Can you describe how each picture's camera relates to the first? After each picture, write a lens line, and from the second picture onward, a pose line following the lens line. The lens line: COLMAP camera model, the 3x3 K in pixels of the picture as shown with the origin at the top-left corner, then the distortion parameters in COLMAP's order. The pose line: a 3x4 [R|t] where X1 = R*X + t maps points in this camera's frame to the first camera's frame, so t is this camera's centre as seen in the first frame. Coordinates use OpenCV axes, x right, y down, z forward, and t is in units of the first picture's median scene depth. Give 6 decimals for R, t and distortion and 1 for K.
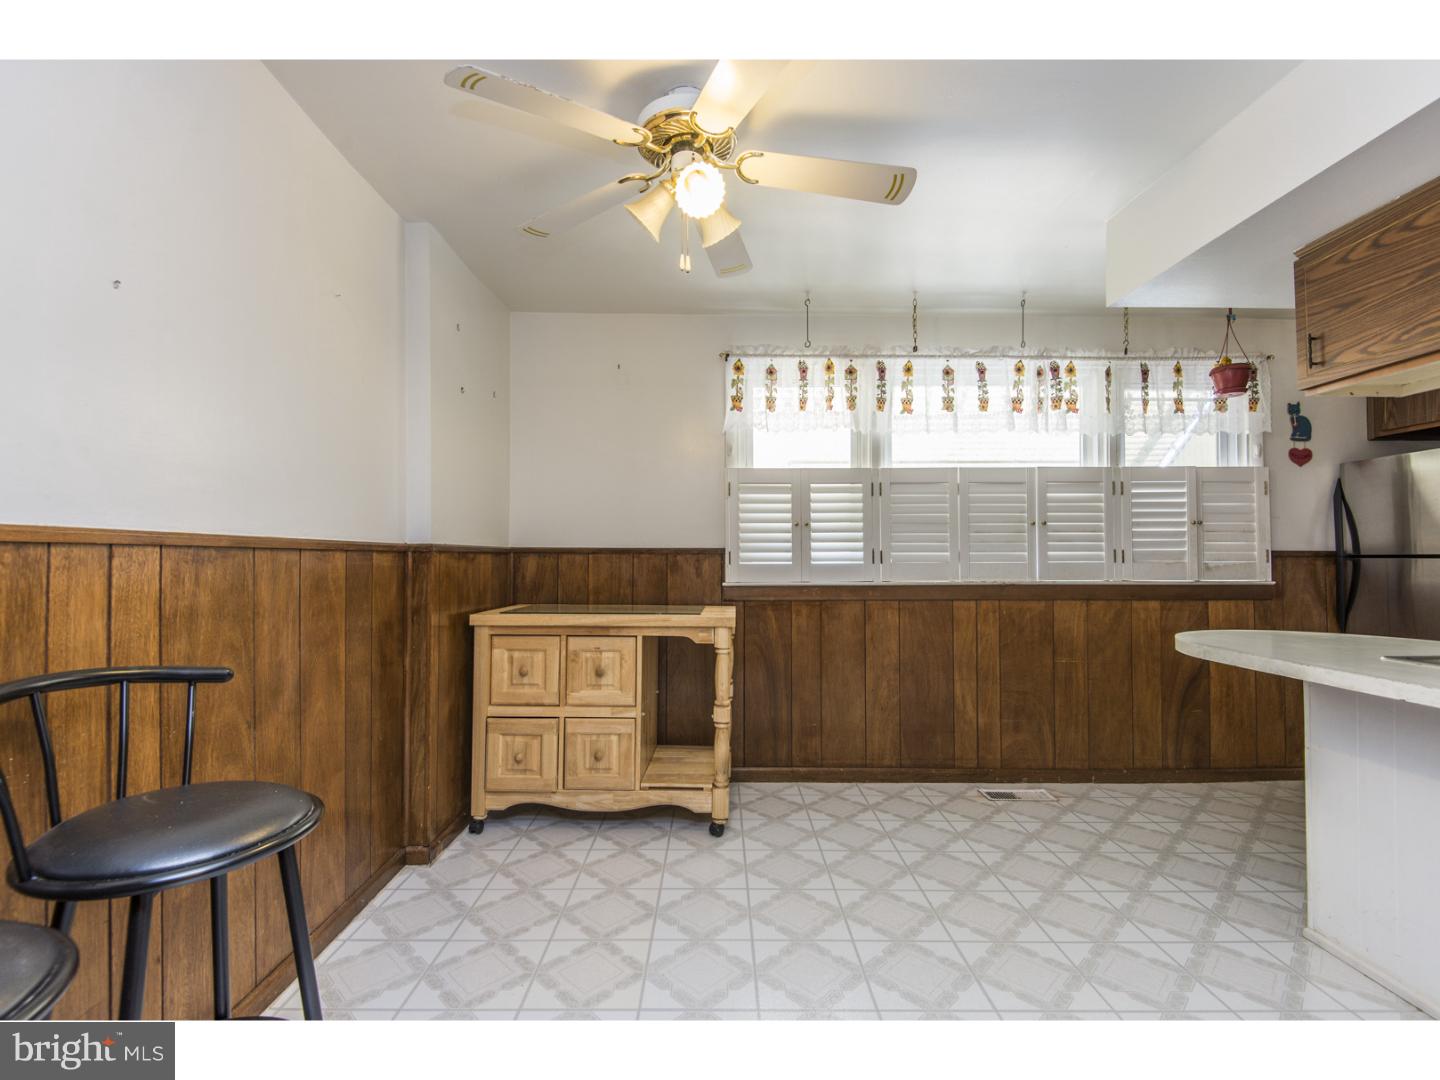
lens RADIAL K [[651.2, 0, 721.5], [0, 651.2, 542.8], [0, 0, 1]] dist [0.039243, -0.026820]
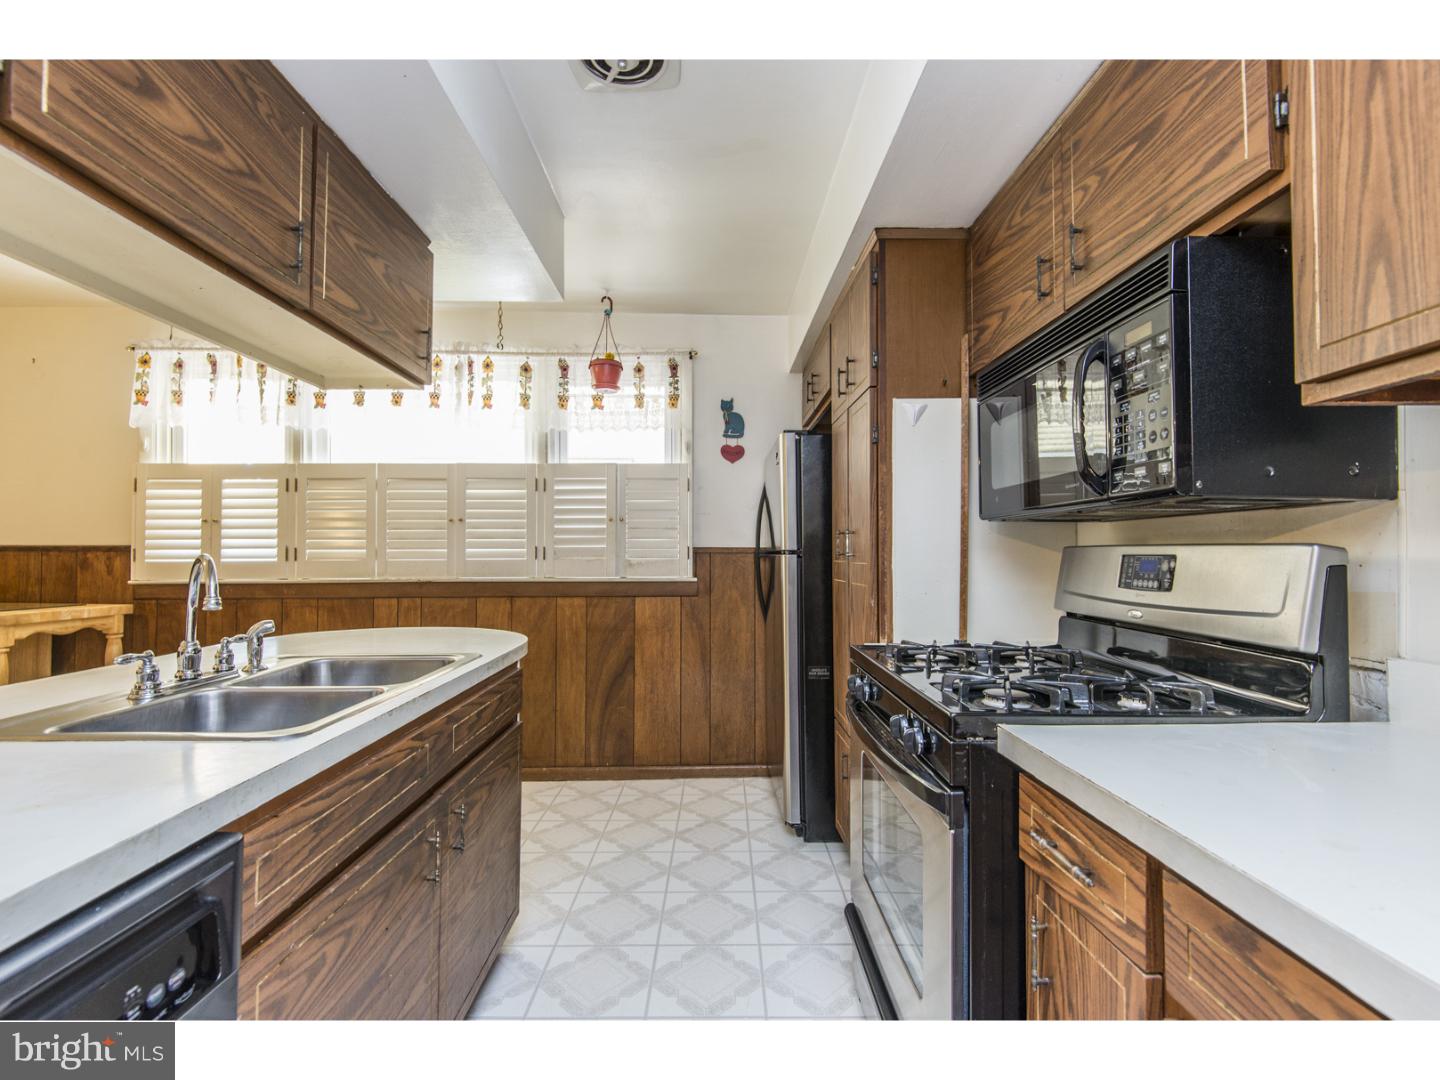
lens RADIAL K [[651.2, 0, 721.5], [0, 651.2, 542.8], [0, 0, 1]] dist [0.039243, -0.026820]
pose [[0.999985, -0.000591, -0.005455, 0.889075], [0.000603, 0.999997, 0.002155, 0.002890], [0.005454, -0.002158, 0.999983, 0.013087]]
